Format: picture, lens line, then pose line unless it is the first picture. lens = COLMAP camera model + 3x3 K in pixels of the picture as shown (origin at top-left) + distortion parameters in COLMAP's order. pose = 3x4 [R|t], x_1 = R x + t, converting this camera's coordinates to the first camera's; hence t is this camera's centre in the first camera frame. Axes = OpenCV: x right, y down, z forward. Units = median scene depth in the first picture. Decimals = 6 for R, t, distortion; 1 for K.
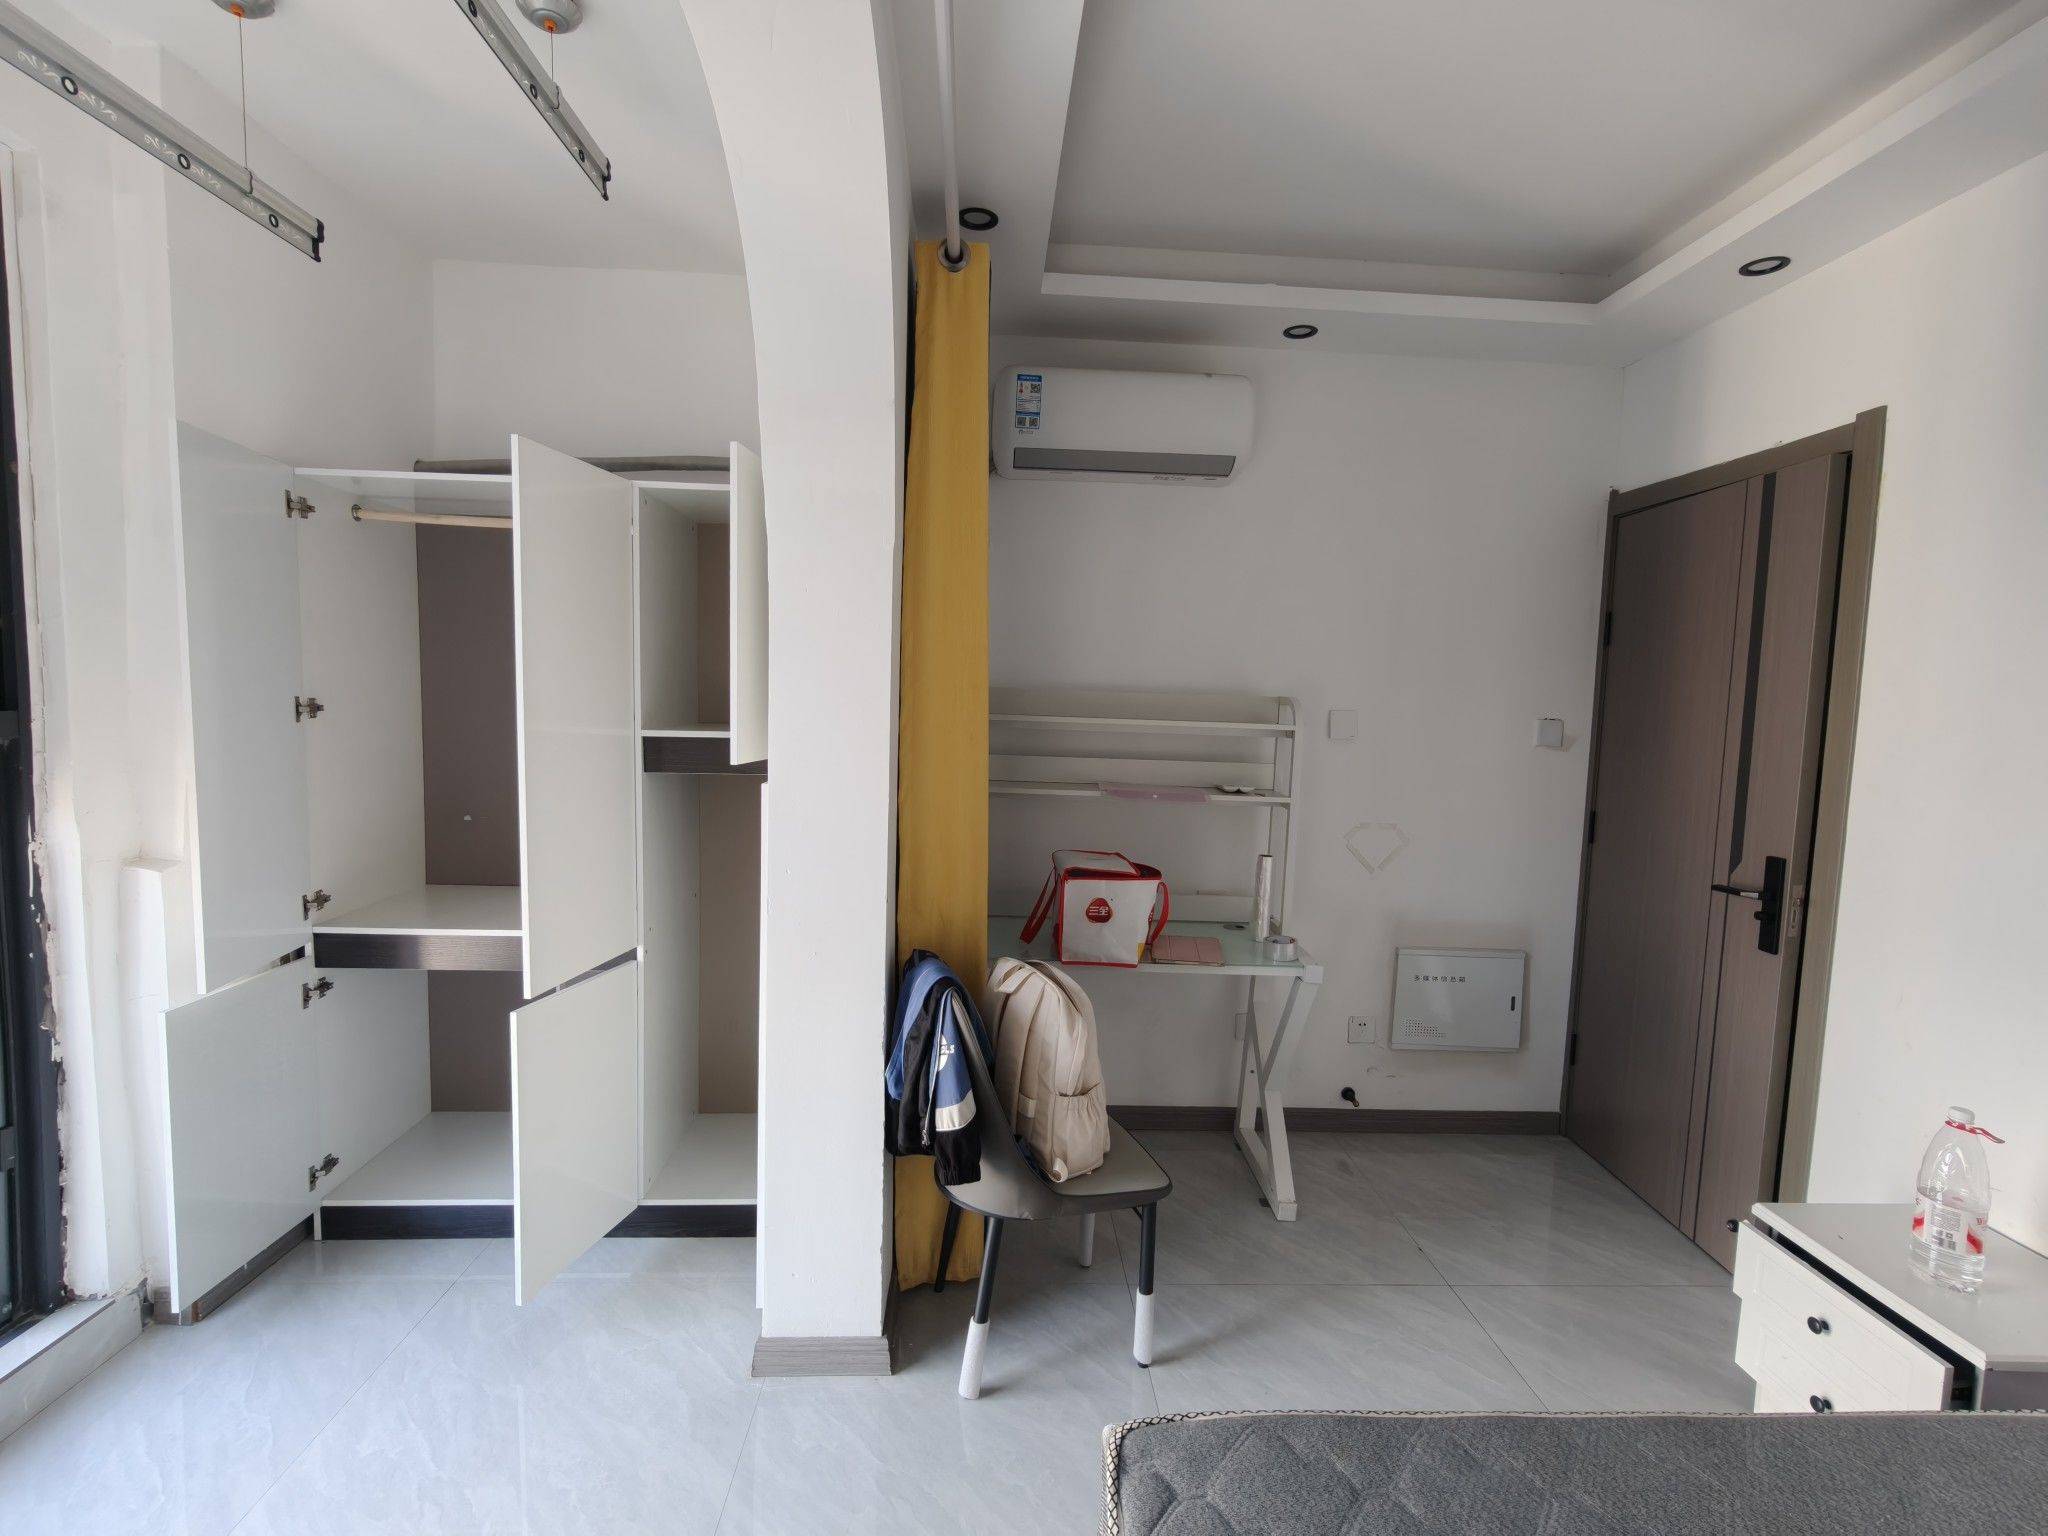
lens RADIAL K [[929.7, 0, 1025.6], [0, 929.7, 767.6], [0, 0, 1]] dist [0.002274, -0.000581]
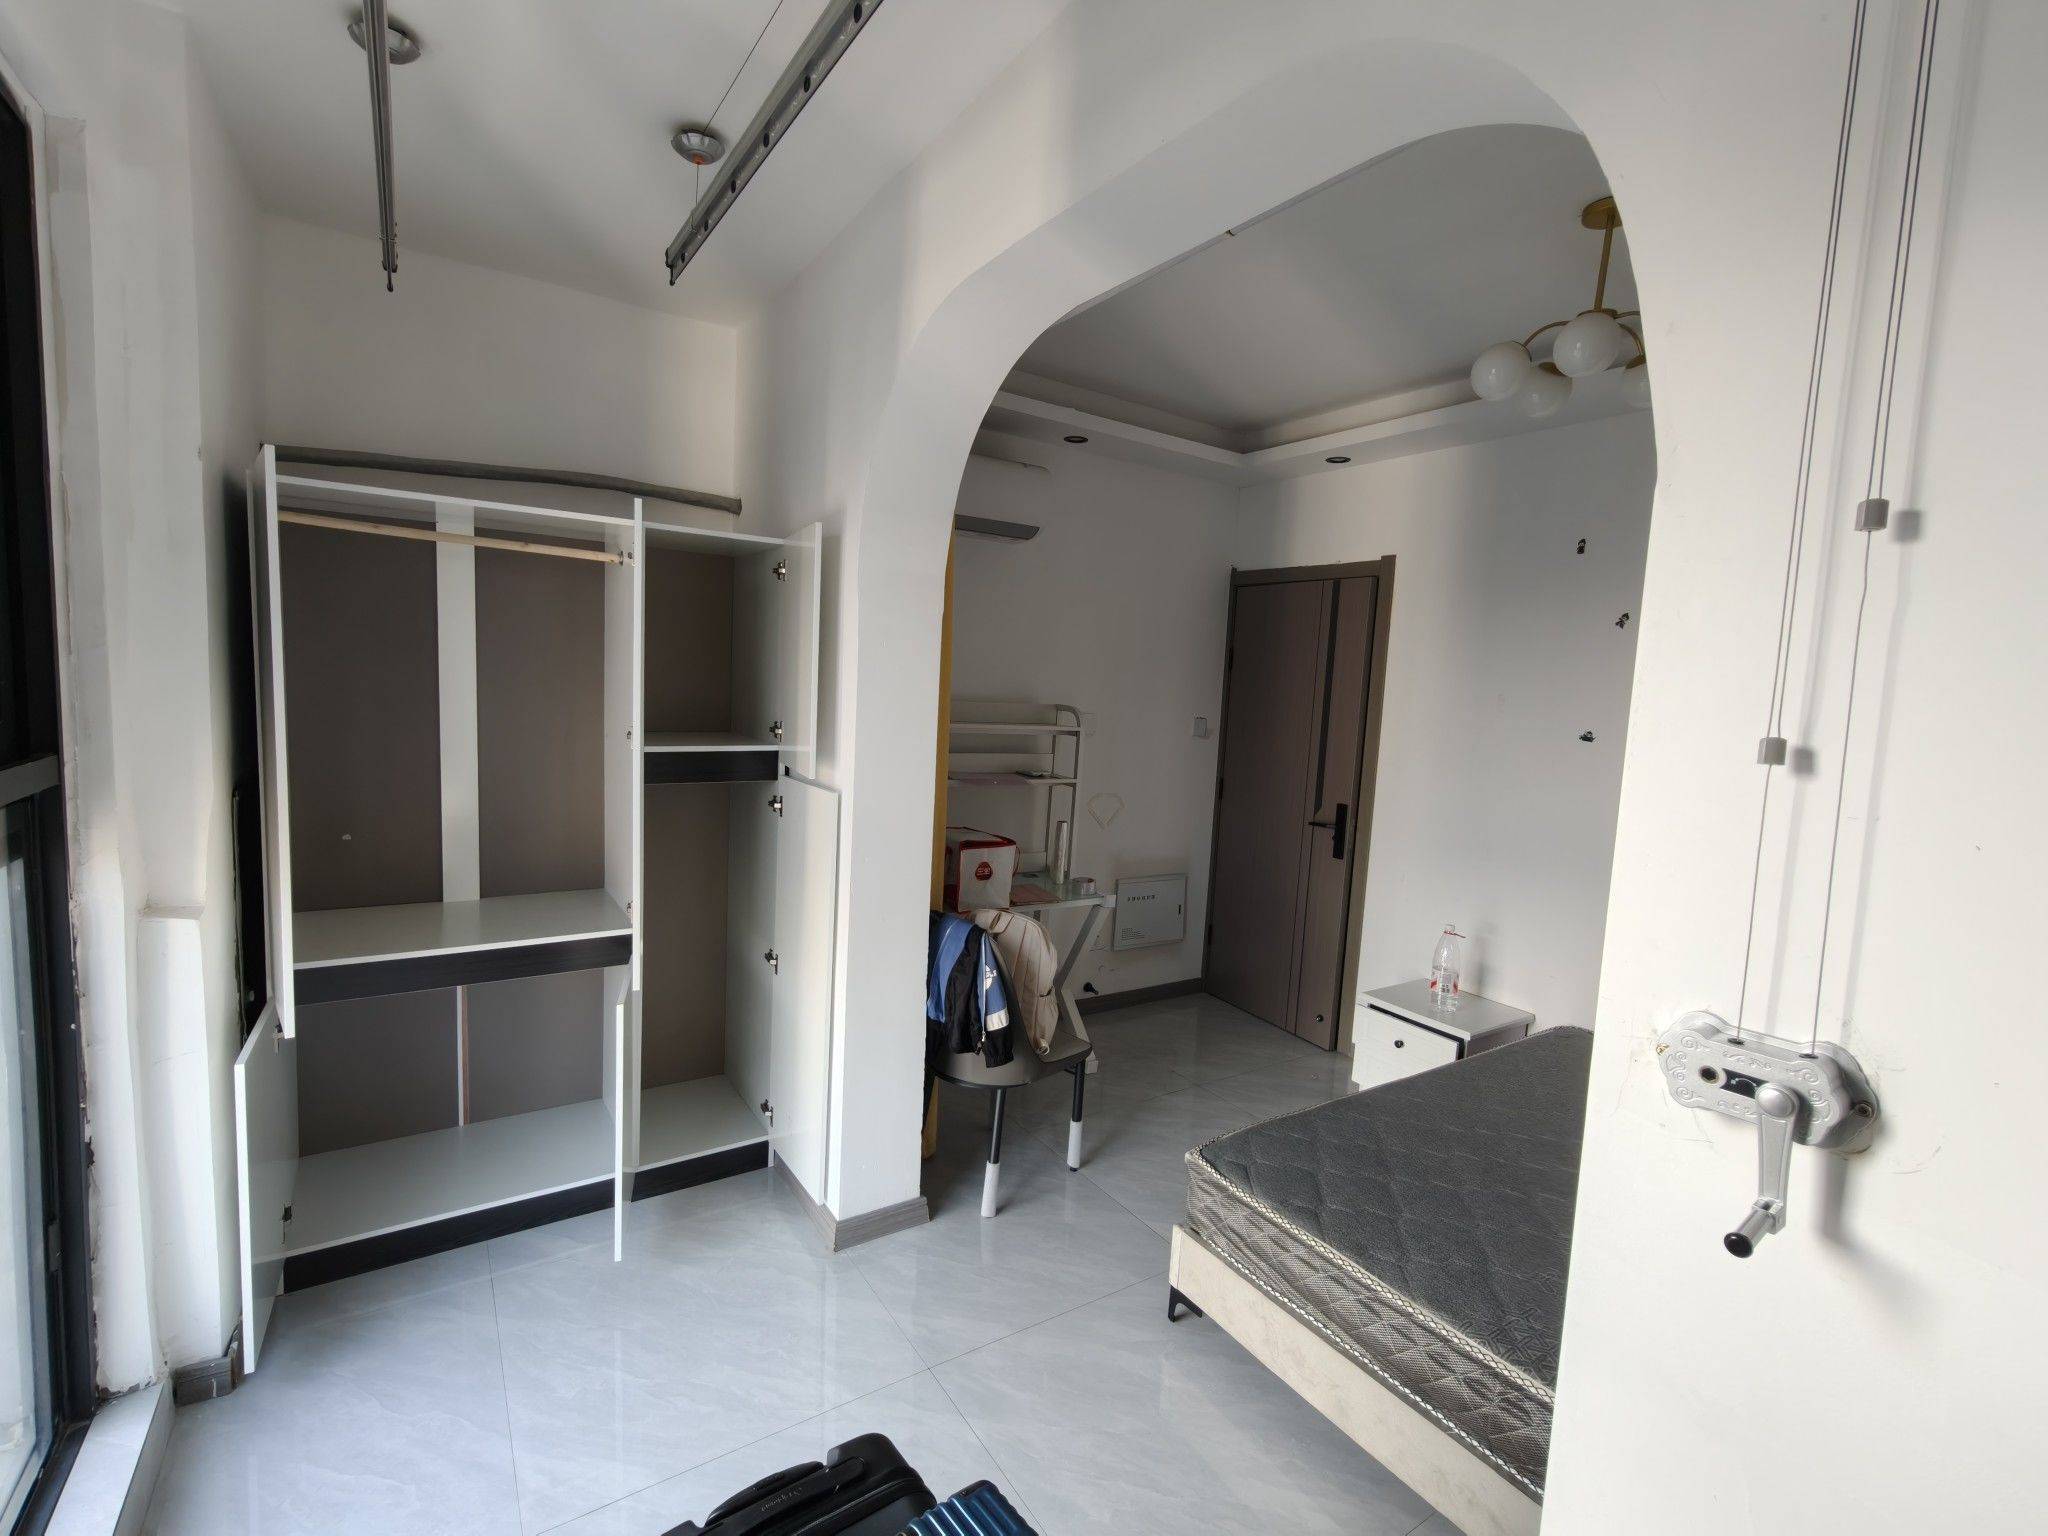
lens RADIAL K [[929.7, 0, 1024.6], [0, 929.7, 768.3], [0, 0, 1]] dist [0.002274, -0.000581]
pose [[0.856316, -0.035935, 0.515200, -0.593816], [0.013068, 0.998765, 0.047942, -0.061622], [-0.516287, -0.034321, 0.855728, -0.180892]]
